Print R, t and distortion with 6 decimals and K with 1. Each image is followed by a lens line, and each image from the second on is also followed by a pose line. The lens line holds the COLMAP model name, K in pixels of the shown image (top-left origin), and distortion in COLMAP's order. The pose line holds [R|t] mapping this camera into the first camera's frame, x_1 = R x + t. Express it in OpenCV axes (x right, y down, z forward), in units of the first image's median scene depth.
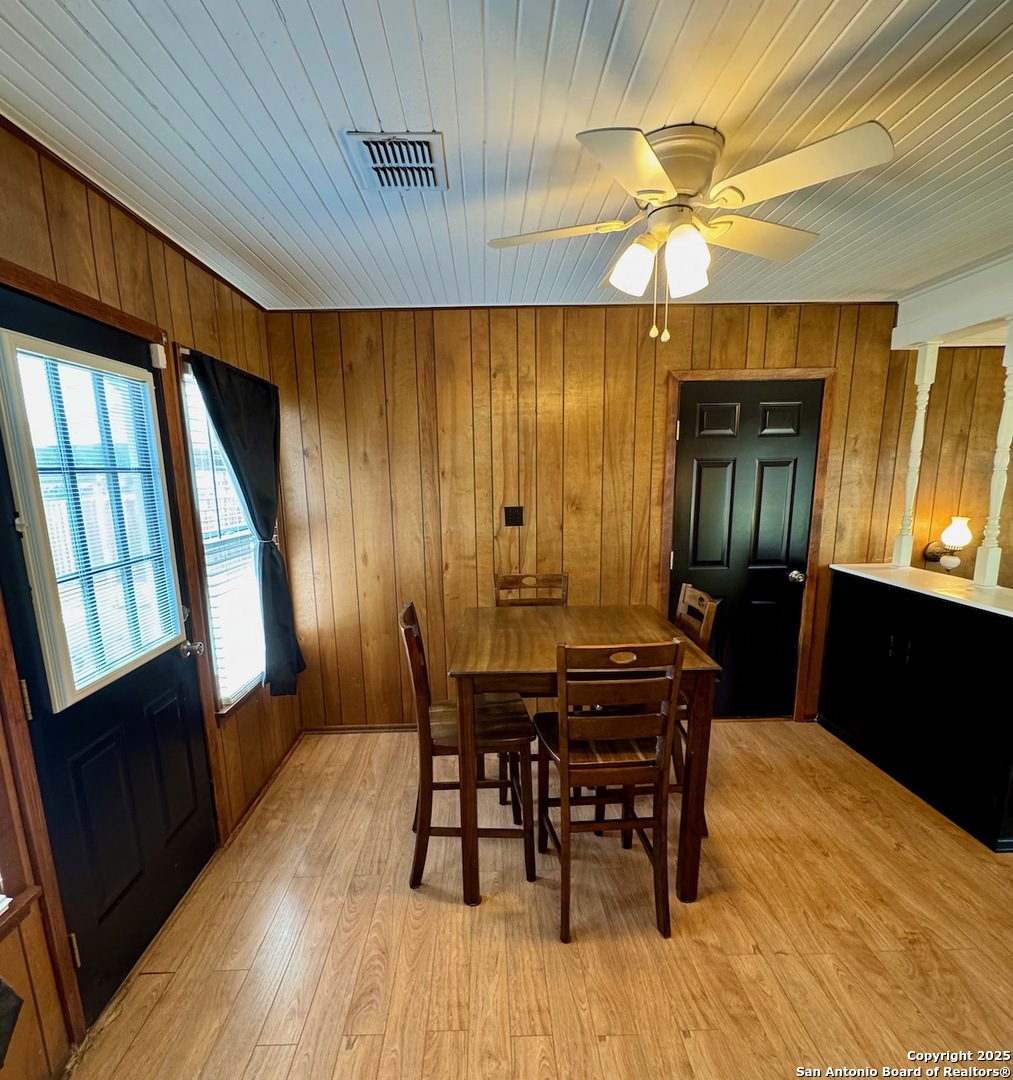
lens RADIAL K [[568.4, 0, 502.0], [0, 568.4, 587.4], [0, 0, 1]] dist [-0.000915, 0.000200]
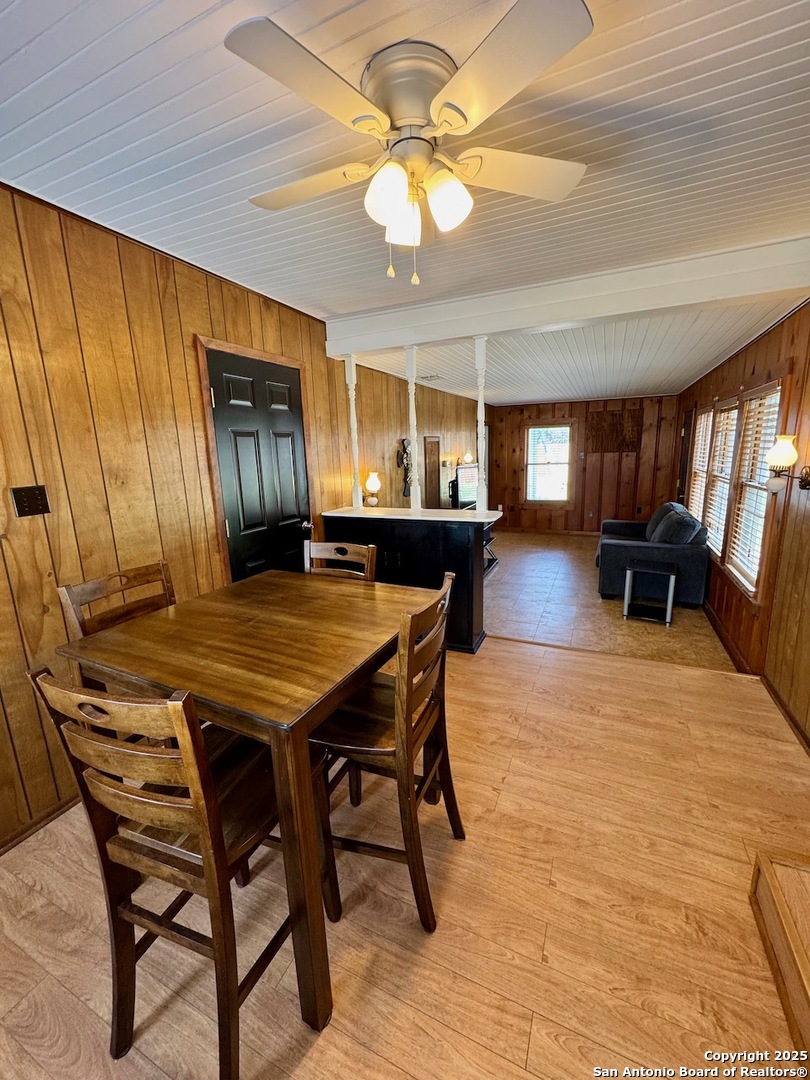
lens RADIAL K [[431.1, 0, 405.0], [0, 431.1, 540.0], [0, 0, 1]] dist [-0.000718, -0.000537]
pose [[0.433682, -0.182222, 0.882448, -0.256156], [0.204211, 0.973732, 0.100712, -0.042578], [-0.877620, 0.136529, 0.459502, 0.397938]]
